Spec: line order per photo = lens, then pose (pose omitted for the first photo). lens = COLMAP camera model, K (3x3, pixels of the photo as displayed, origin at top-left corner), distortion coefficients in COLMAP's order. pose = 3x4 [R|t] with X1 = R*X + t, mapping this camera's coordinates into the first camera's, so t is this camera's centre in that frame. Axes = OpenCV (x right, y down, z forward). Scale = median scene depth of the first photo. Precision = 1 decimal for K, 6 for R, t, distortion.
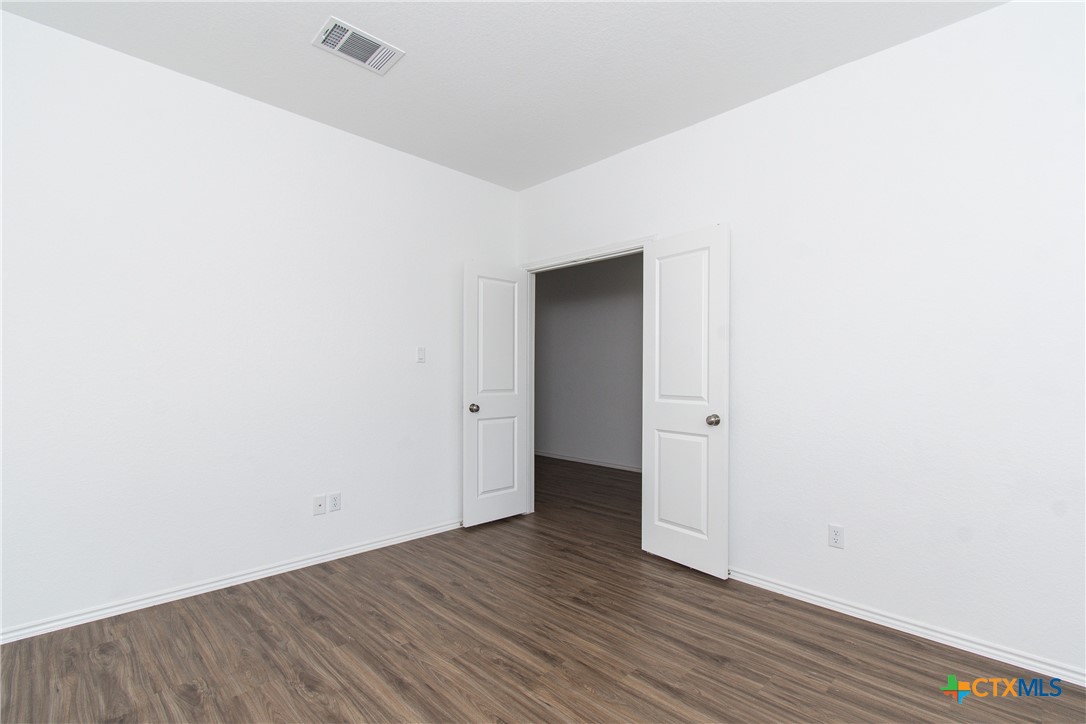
lens RADIAL K [[485.5, 0, 543.0], [0, 485.5, 362.0], [0, 0, 1]] dist [-0.004353, -0.000882]
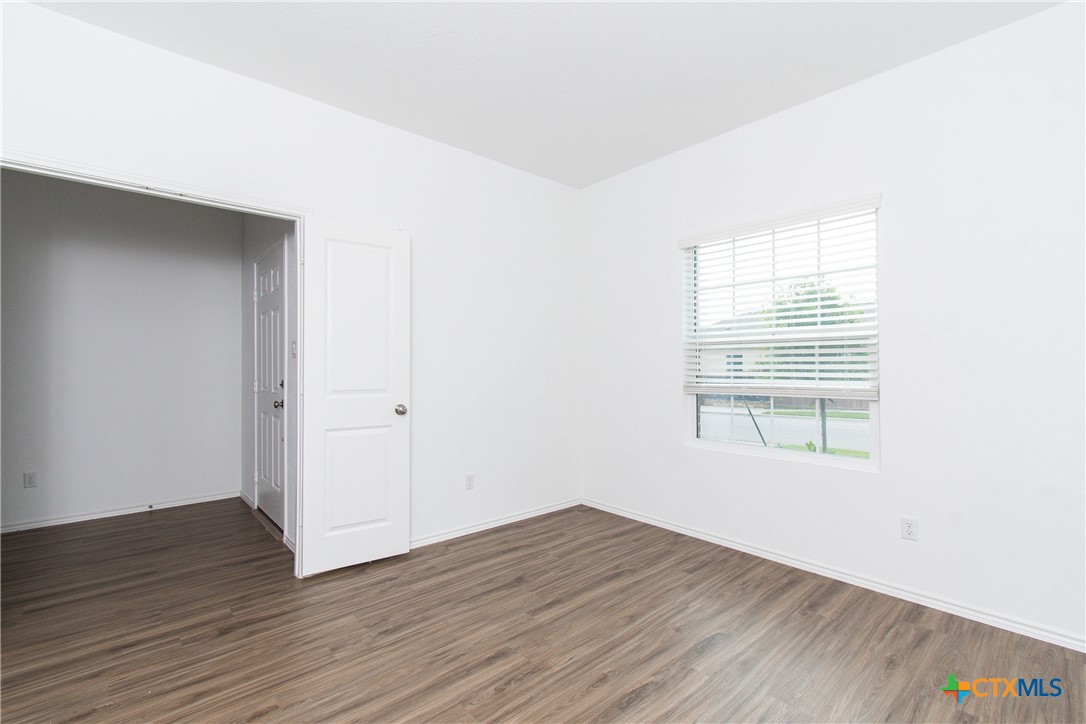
lens RADIAL K [[485.5, 0, 543.0], [0, 485.5, 362.0], [0, 0, 1]] dist [-0.004353, -0.000882]
pose [[0.072047, -0.002065, 0.997399, -0.793467], [-0.021772, 0.999756, 0.003643, 0.004677], [-0.997164, -0.021978, 0.071984, 0.701628]]
